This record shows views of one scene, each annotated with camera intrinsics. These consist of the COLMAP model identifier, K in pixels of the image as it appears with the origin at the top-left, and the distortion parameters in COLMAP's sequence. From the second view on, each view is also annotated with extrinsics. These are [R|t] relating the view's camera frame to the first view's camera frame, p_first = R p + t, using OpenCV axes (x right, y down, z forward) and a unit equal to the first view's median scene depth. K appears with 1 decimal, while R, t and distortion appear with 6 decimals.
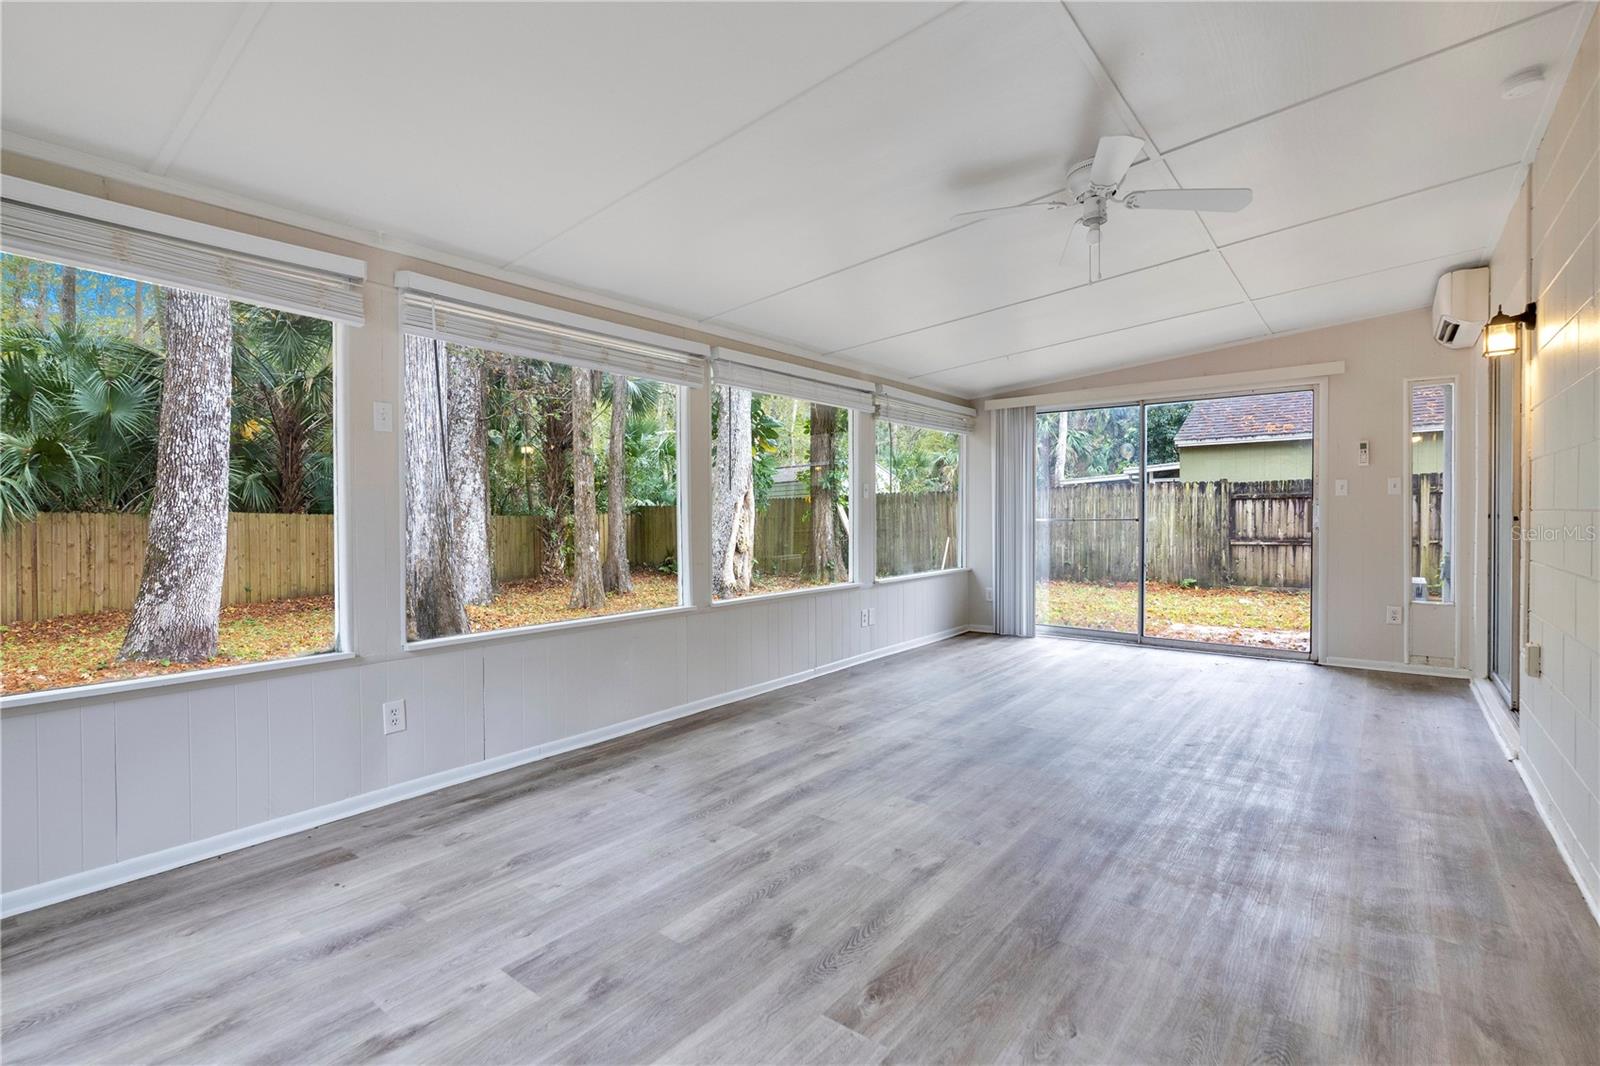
lens RADIAL K [[742.5, 0, 788.4], [0, 742.5, 536.4], [0, 0, 1]] dist [-0.005501, -0.000178]
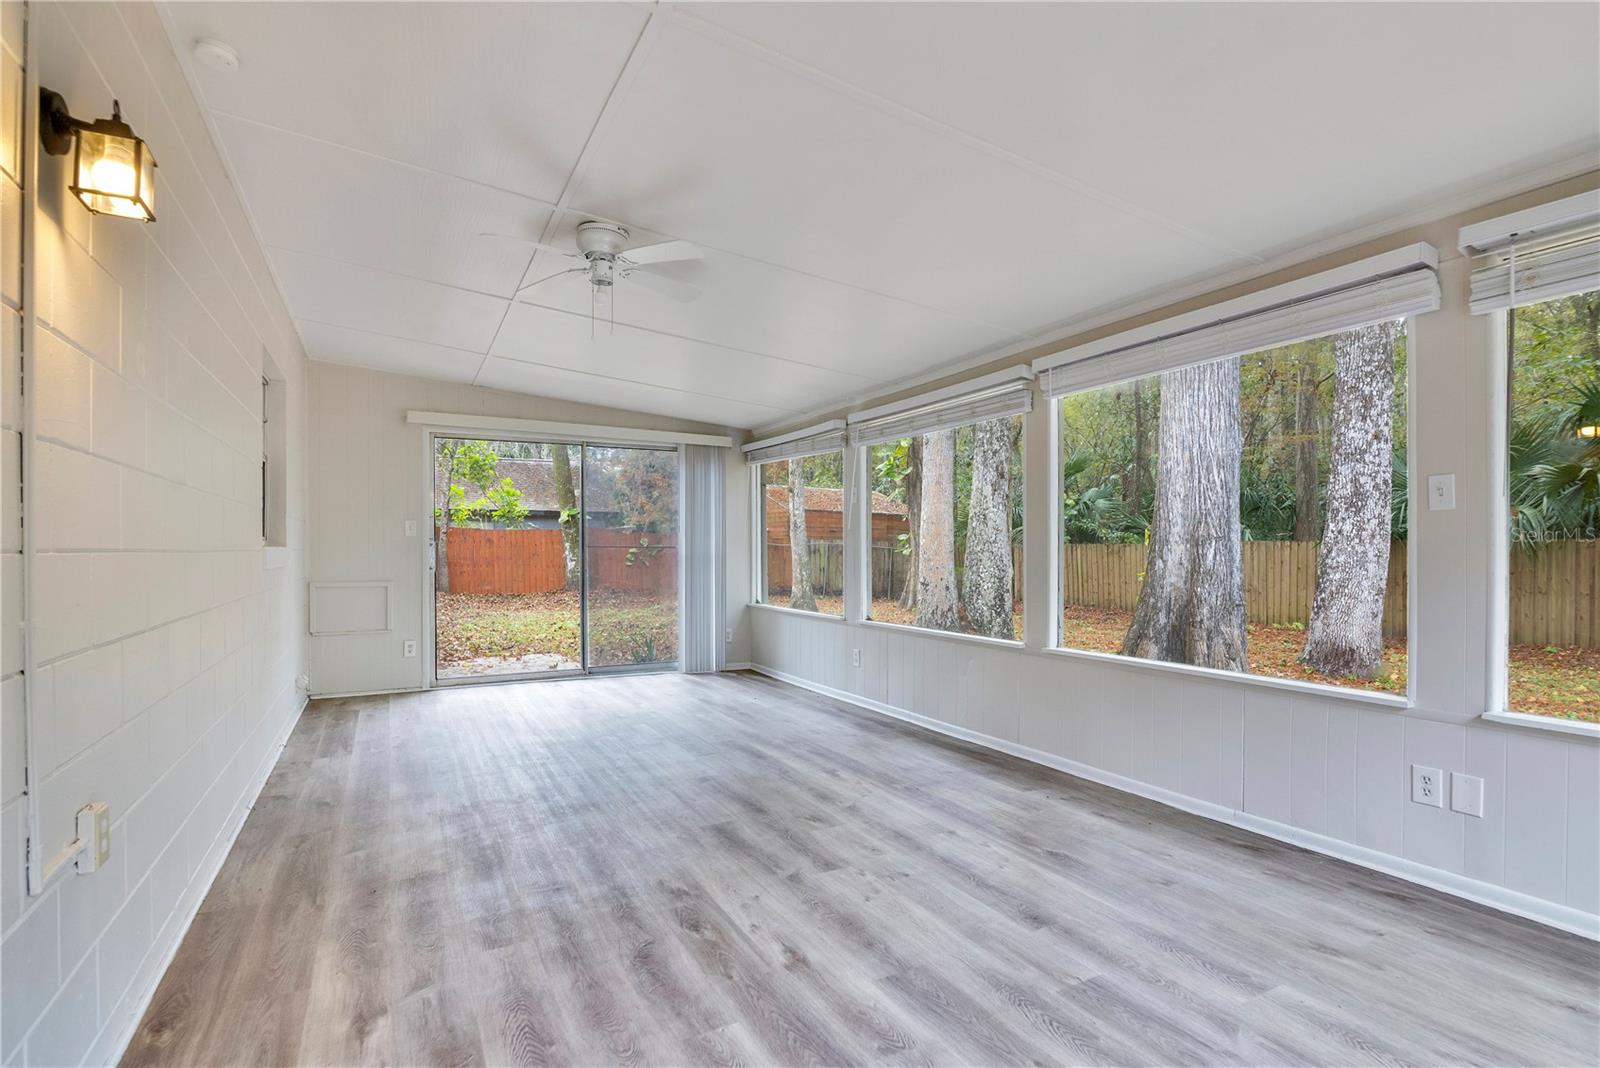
lens RADIAL K [[742.5, 0, 788.5], [0, 742.5, 538.8], [0, 0, 1]] dist [-0.005501, -0.000178]
pose [[-0.393488, -0.006501, -0.919307, 0.984617], [-0.018814, 0.999823, 0.000983, -0.040638], [0.919137, 0.017683, -0.393540, 1.254842]]
